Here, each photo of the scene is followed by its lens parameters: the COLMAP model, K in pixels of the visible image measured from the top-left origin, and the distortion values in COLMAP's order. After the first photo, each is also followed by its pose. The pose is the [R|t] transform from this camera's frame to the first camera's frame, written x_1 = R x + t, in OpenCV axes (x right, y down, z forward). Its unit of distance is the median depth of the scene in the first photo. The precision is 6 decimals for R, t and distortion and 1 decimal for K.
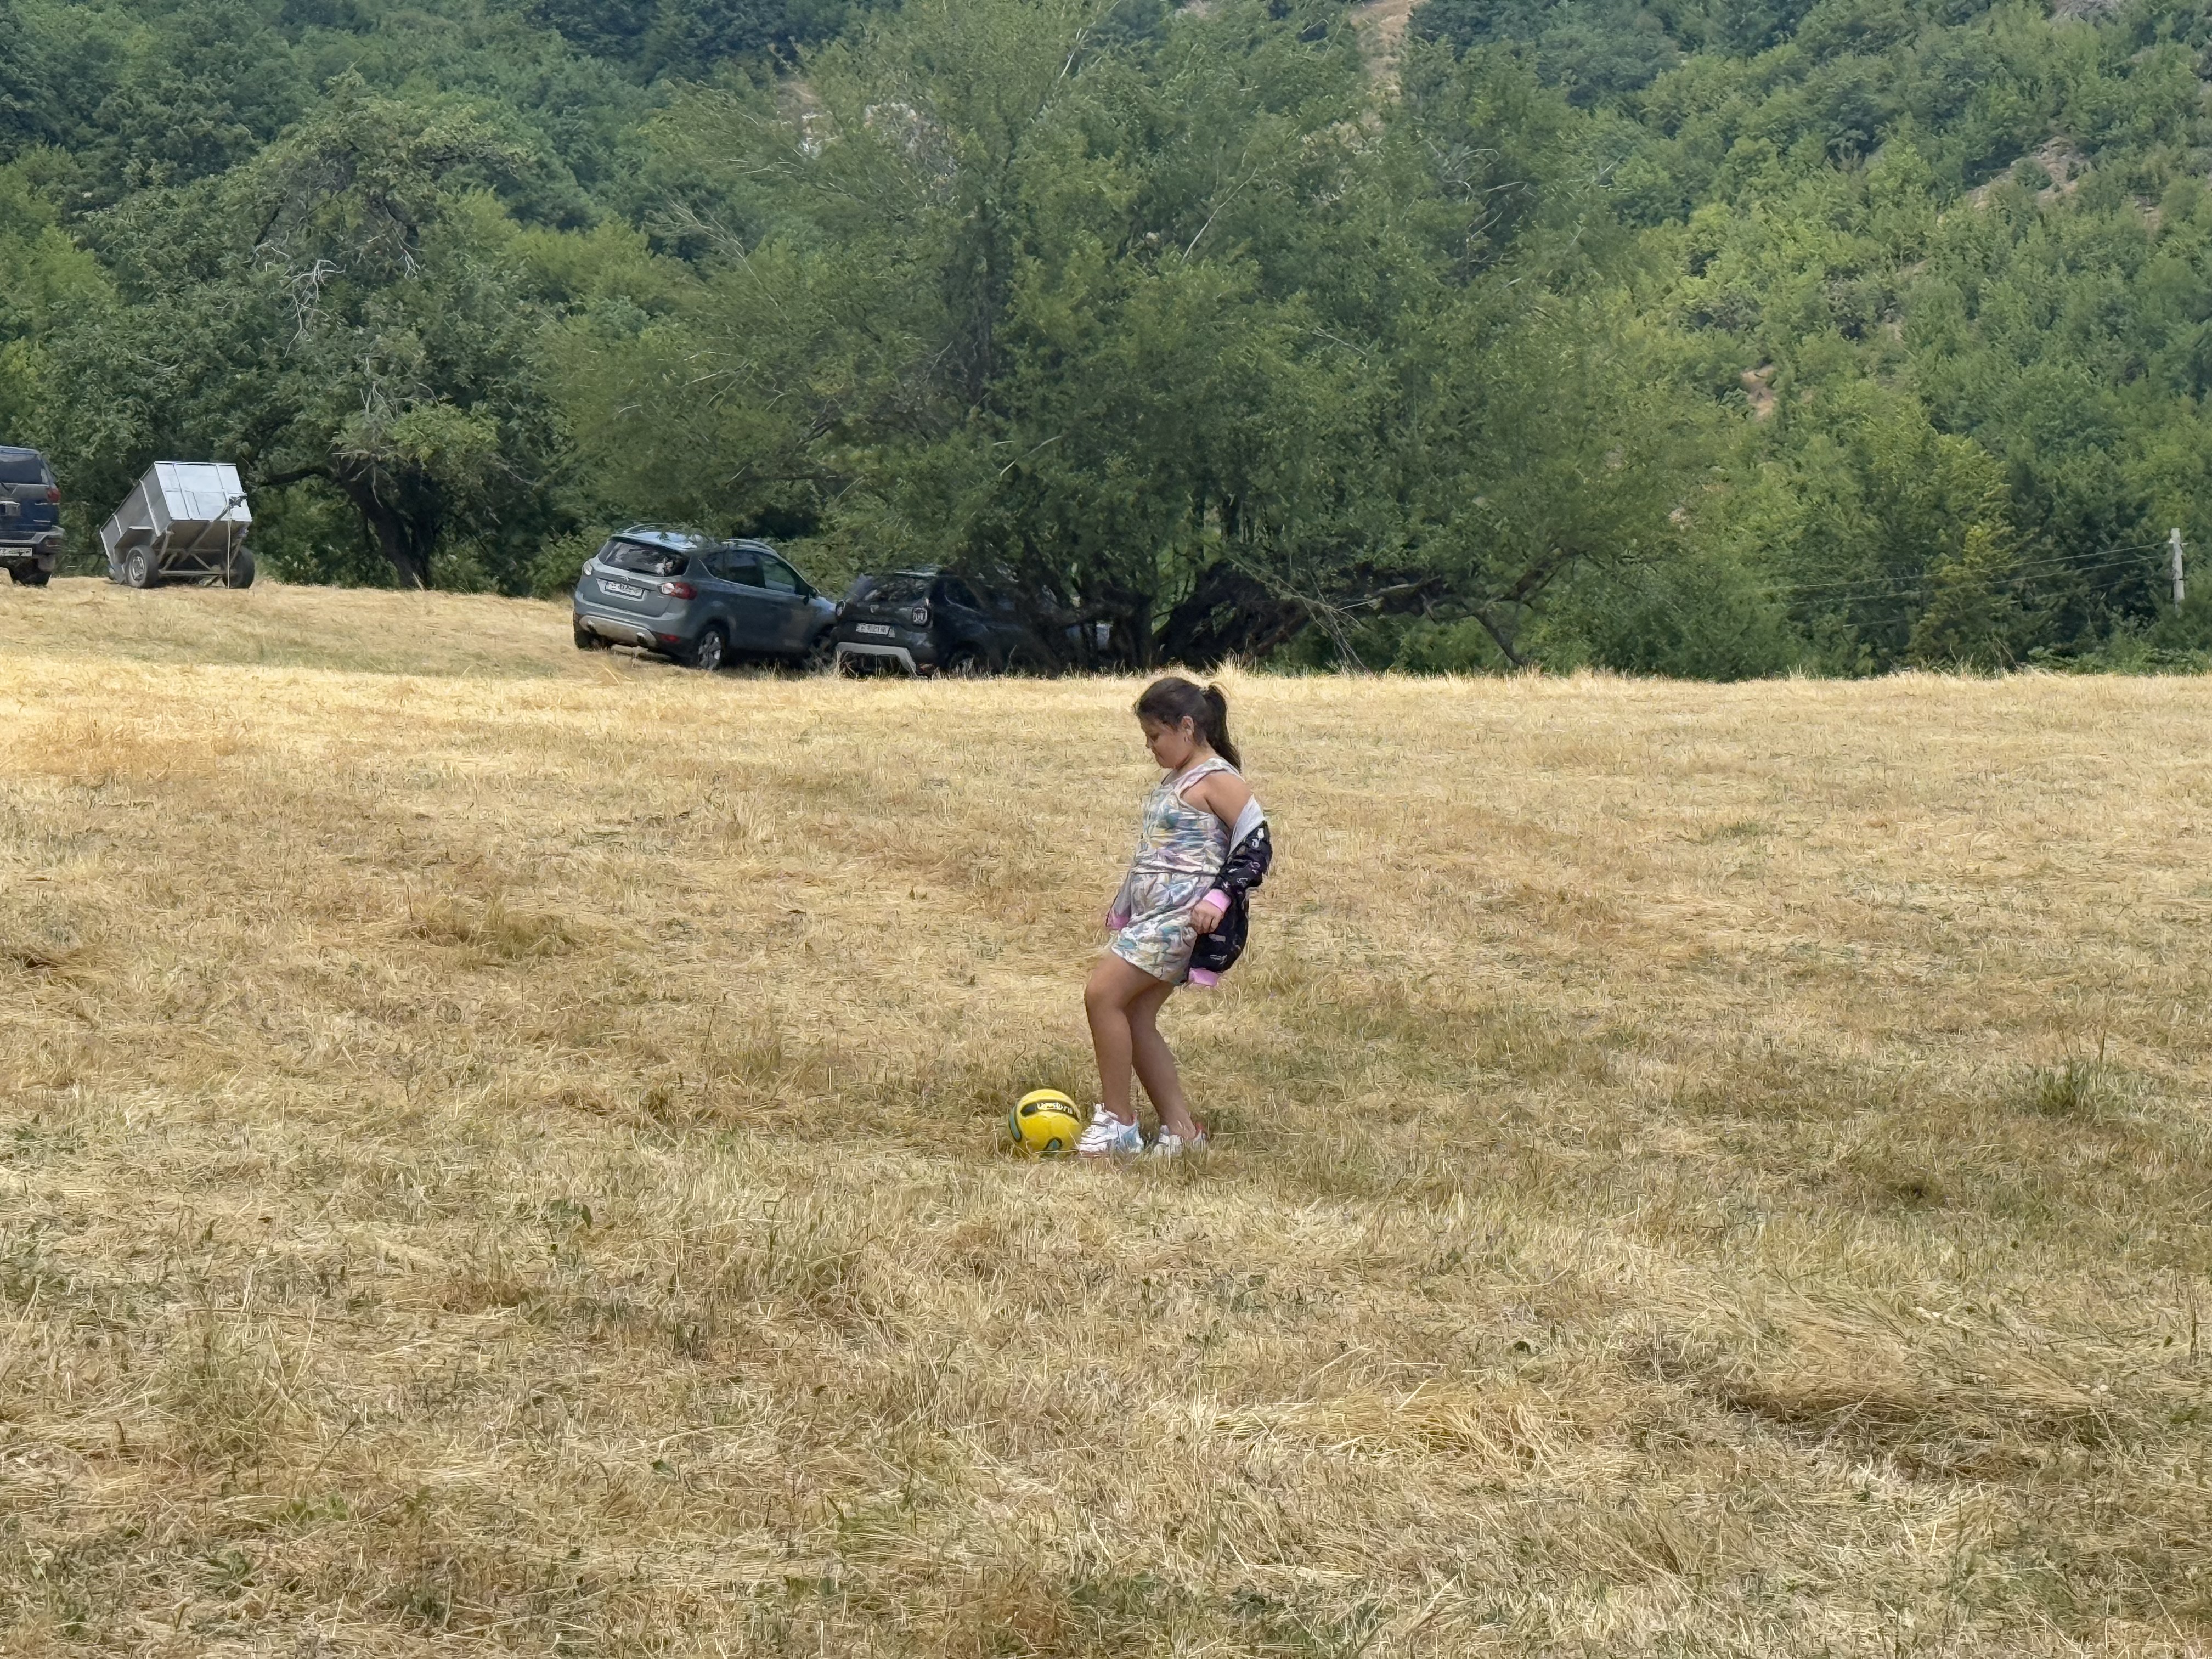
lens RADIAL K [[6152.3, 0, 1109.2], [0, 6152.3, 831.2], [0, 0, 1]] dist [0.252972, 0.000000]
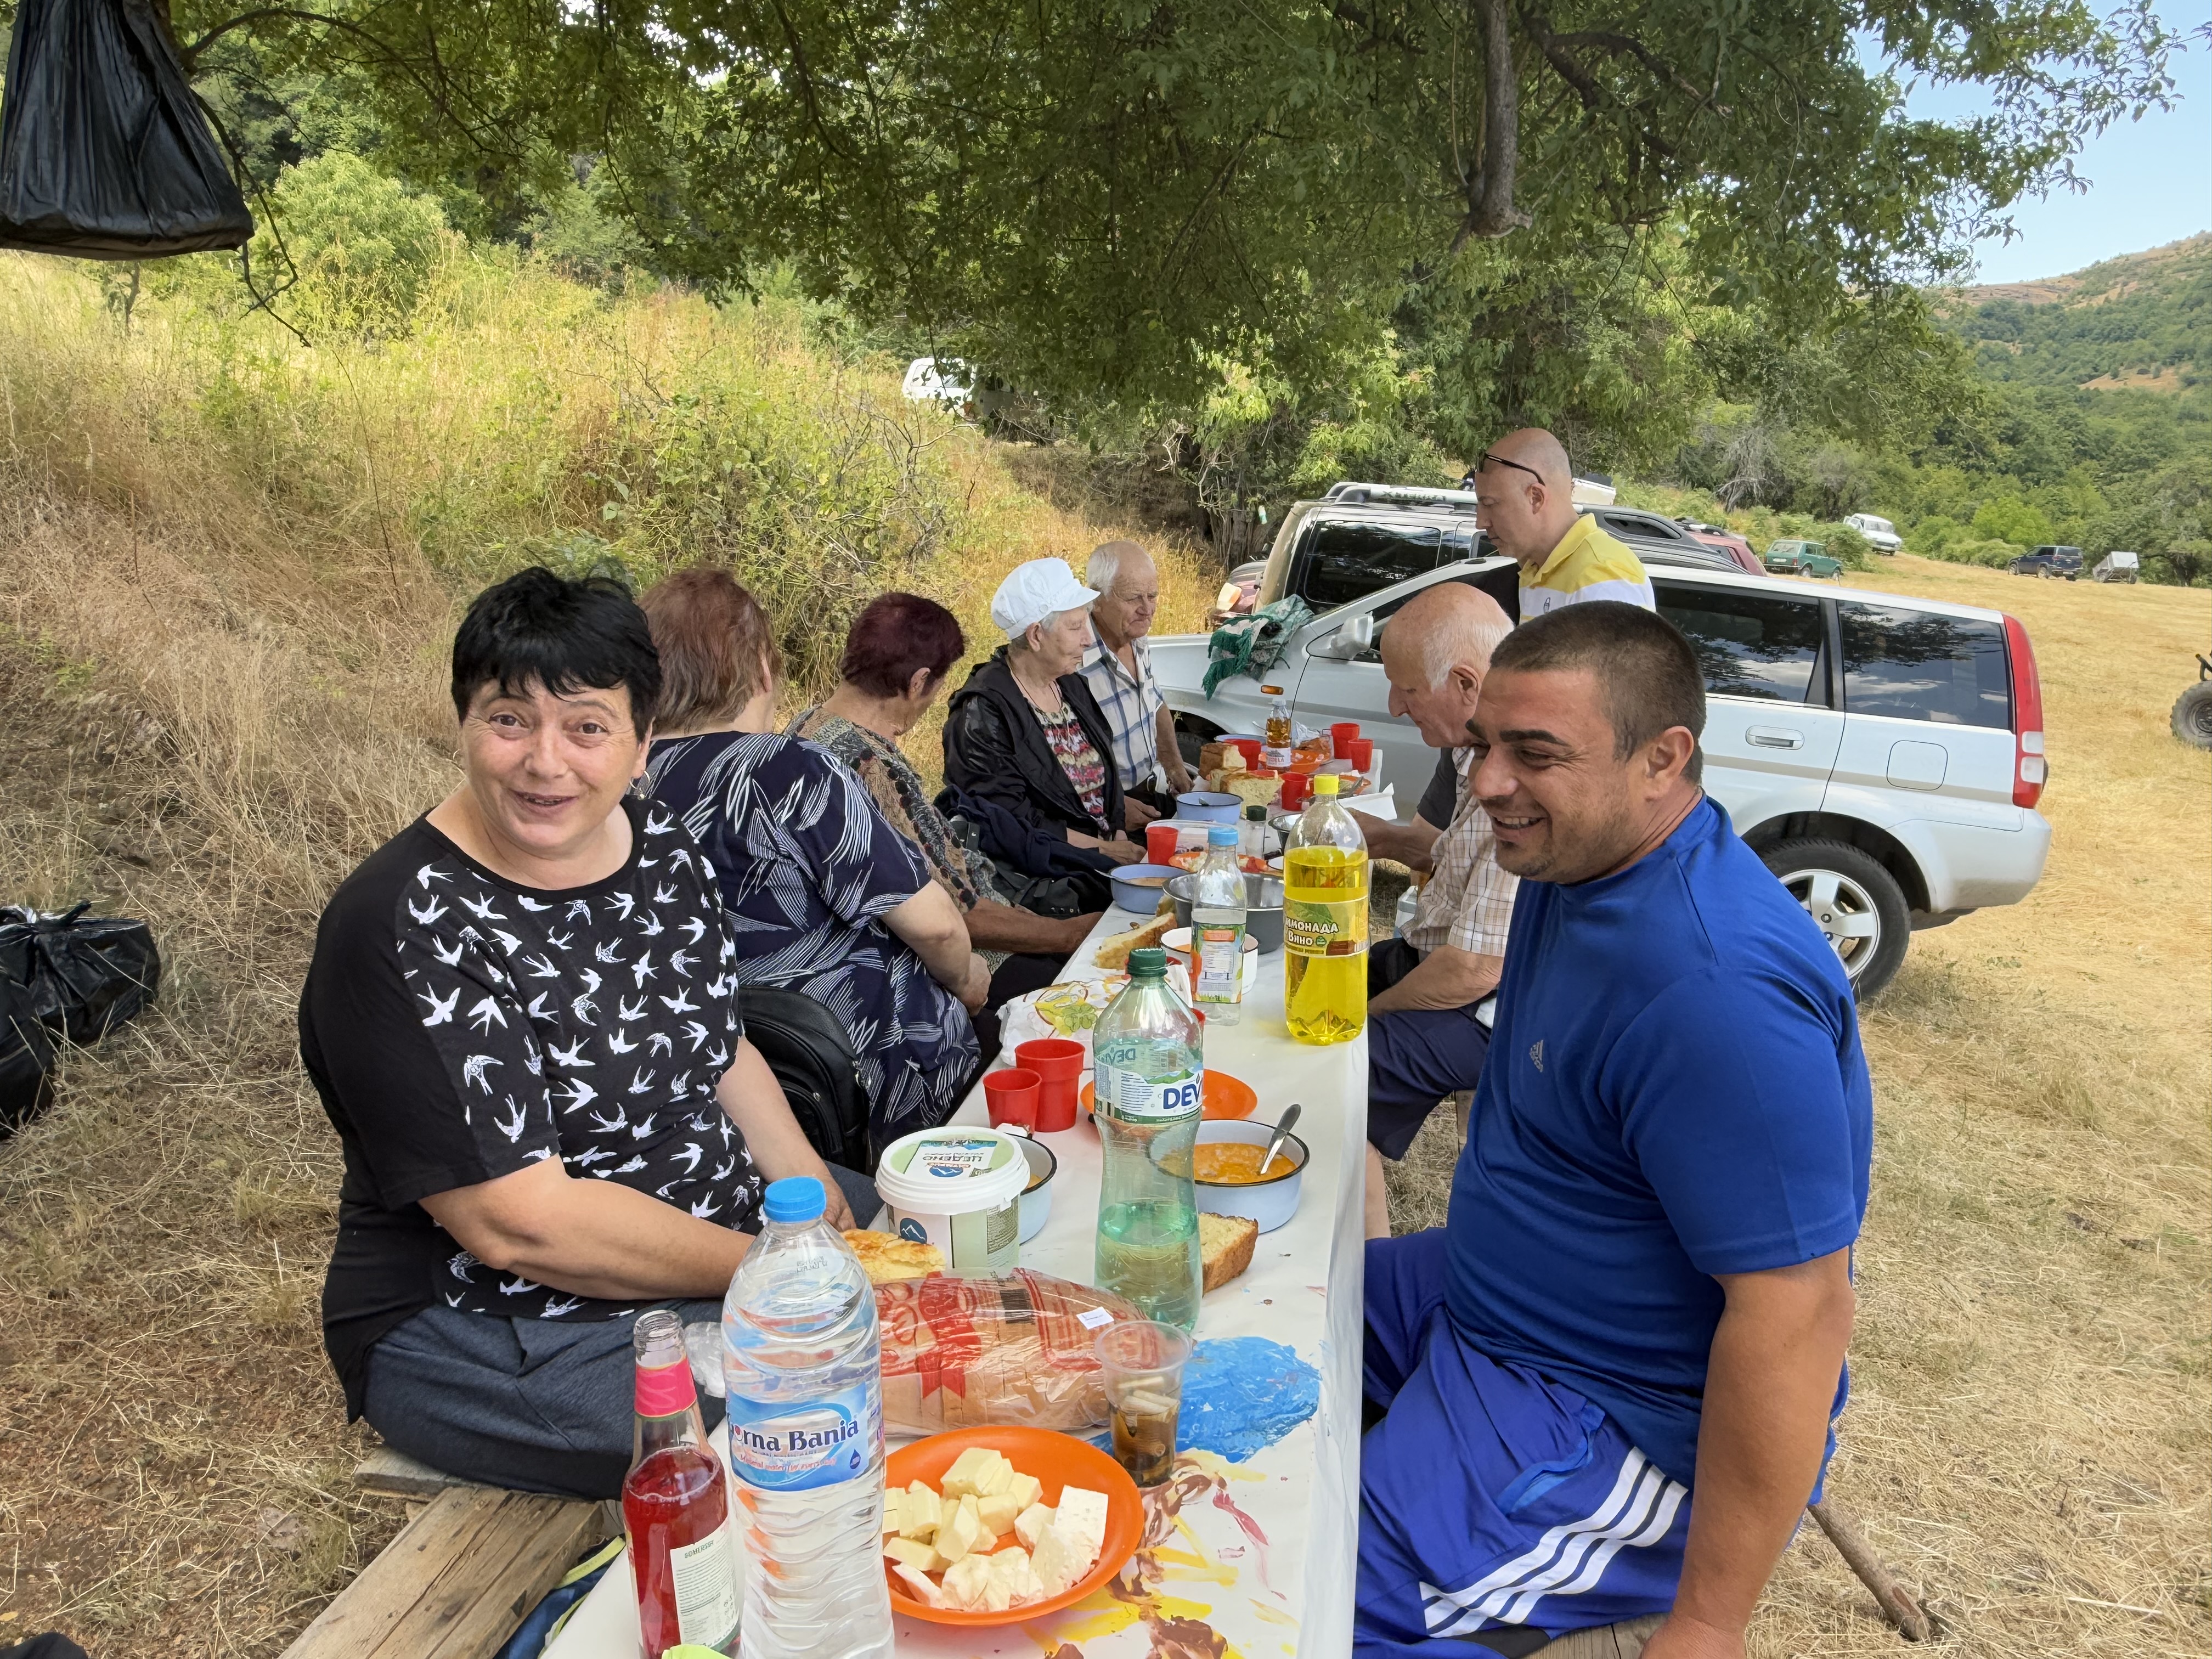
lens RADIAL K [[1449.0, 0, 1062.9], [0, 1449.0, 826.4], [0, 0, 1]] dist [-0.010699, 0.004525]
pose [[0.717124, 0.161867, -0.677888, 0.012318], [-0.065860, 0.984042, 0.165299, 0.003533], [0.693827, -0.073894, 0.716341, -0.091332]]
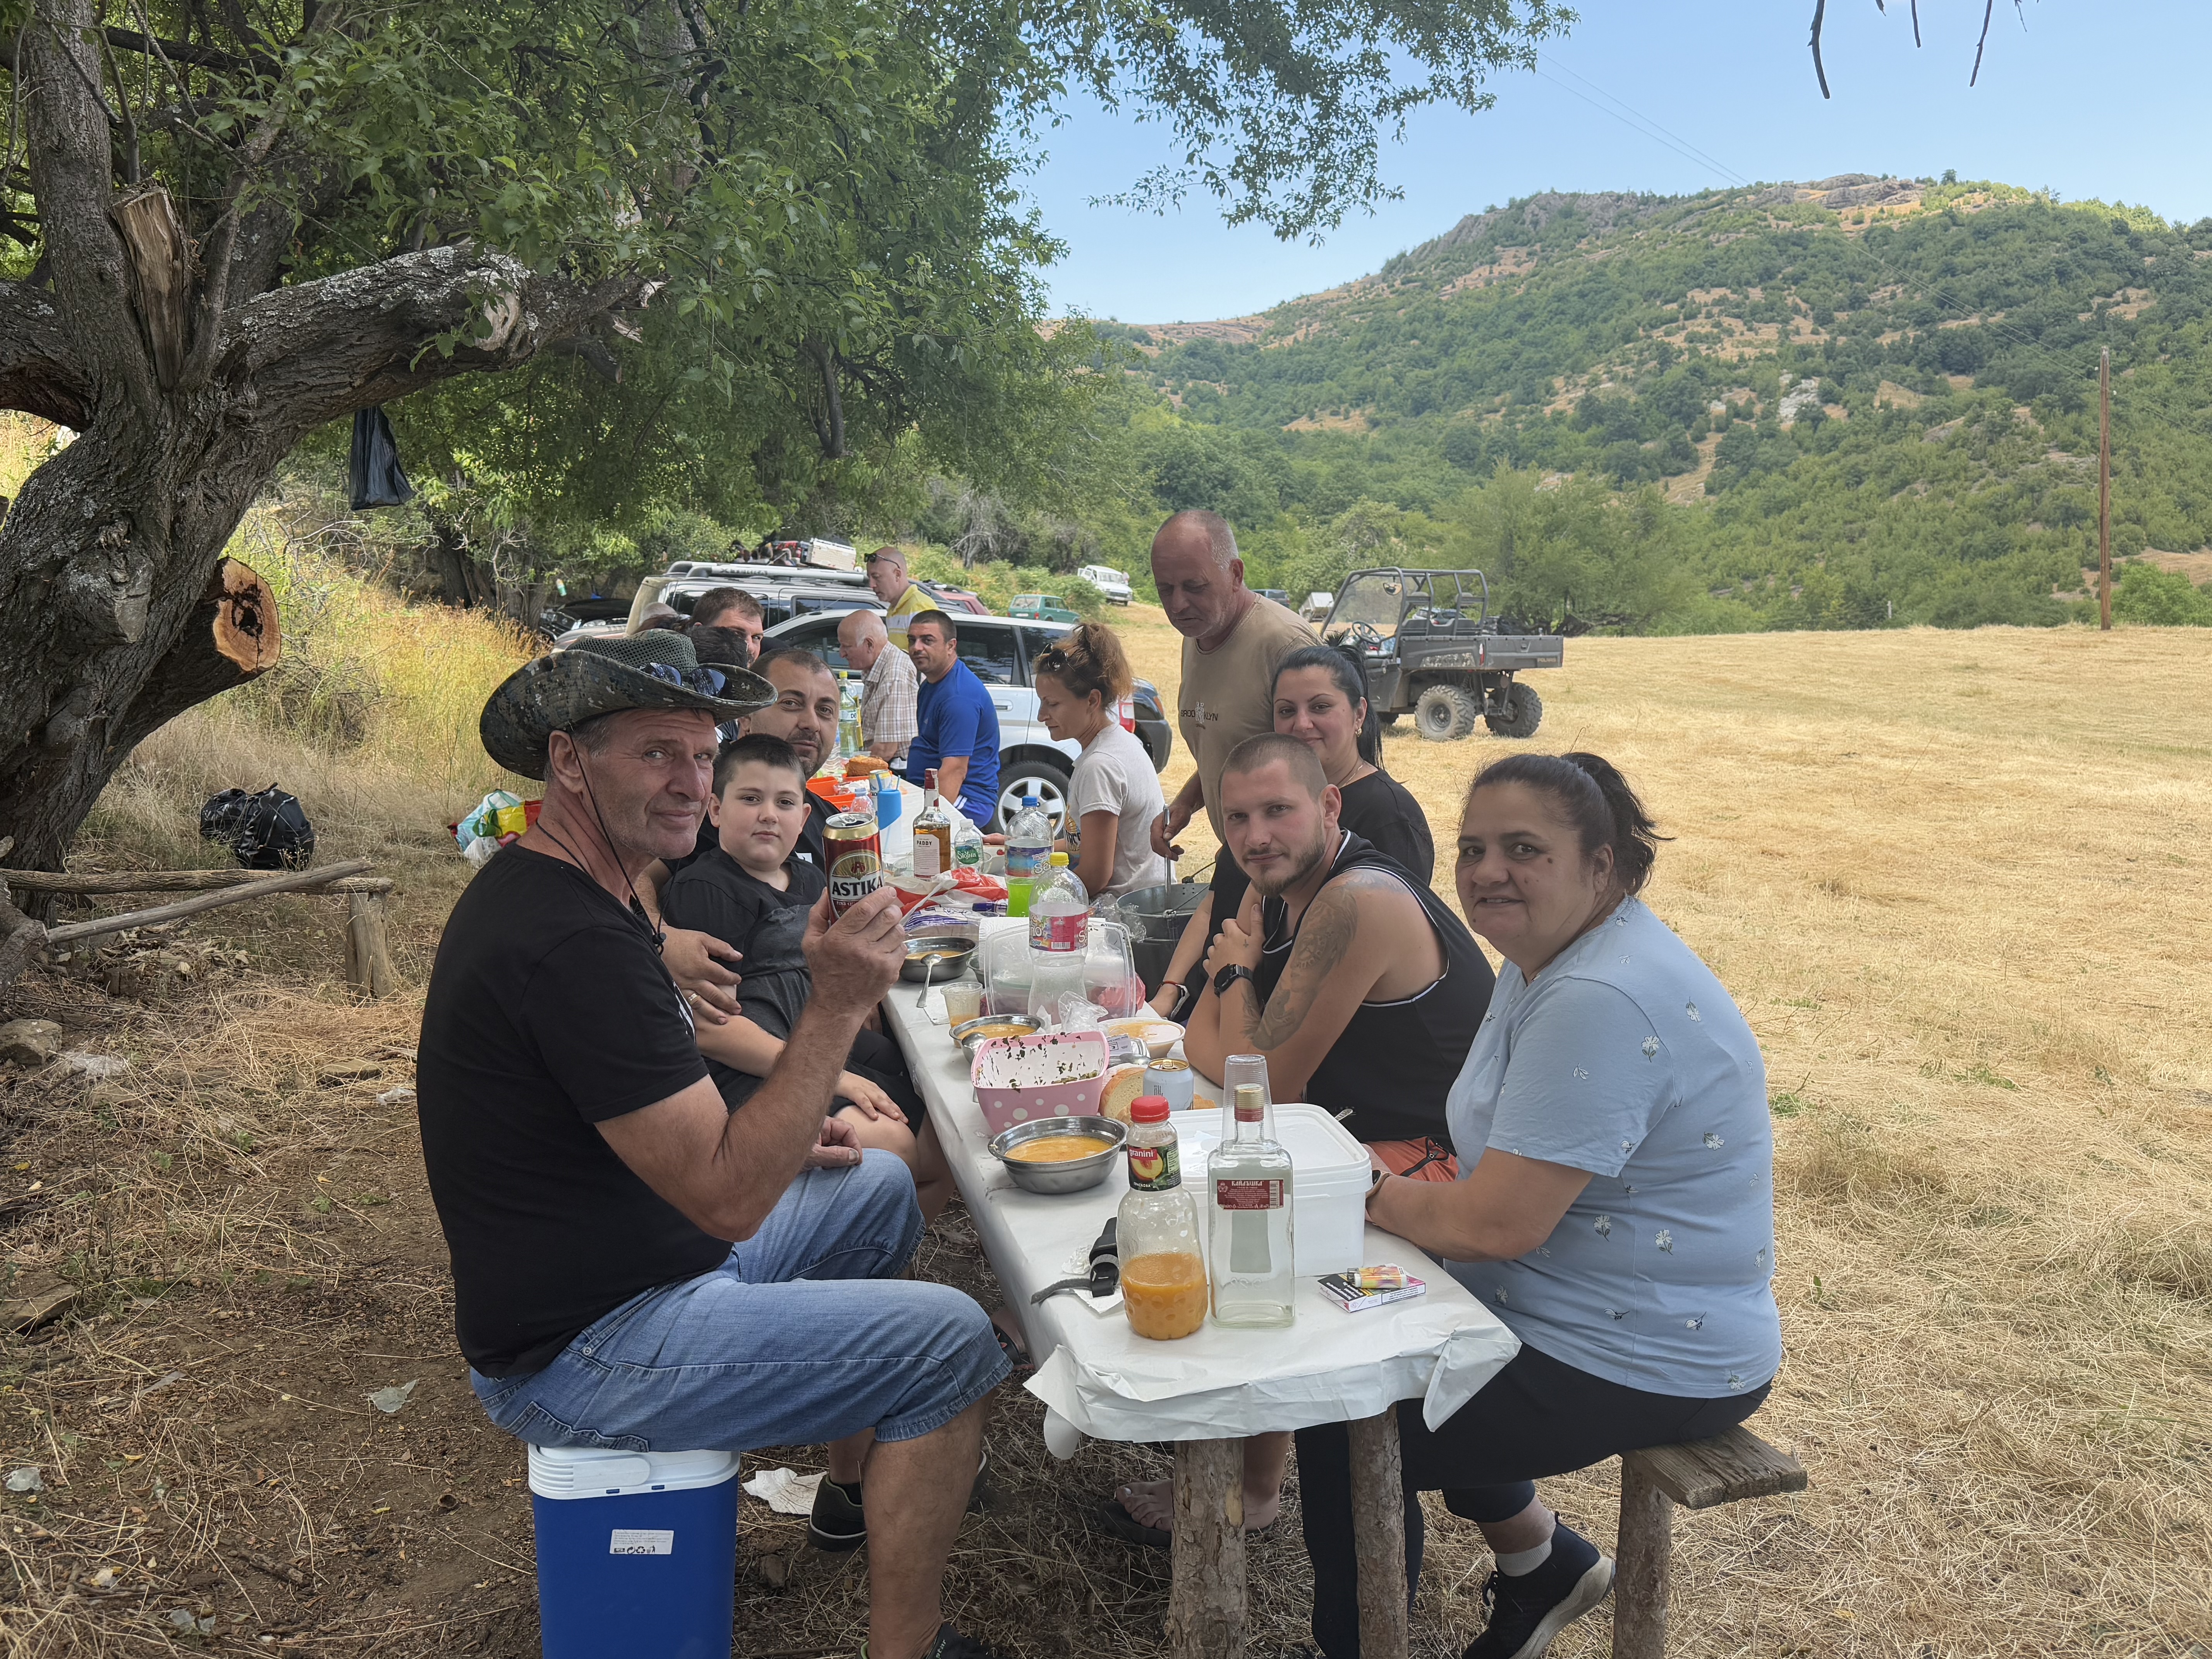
lens RADIAL K [[1838.3, 0, 1090.4], [0, 1838.3, 844.6], [0, 0, 1]] dist [0.035166, -0.051284]
pose [[0.959839, 0.024536, -0.279476, 0.030827], [-0.002425, 0.996857, 0.079188, 0.006690], [0.280540, -0.075330, 0.956882, -0.139696]]
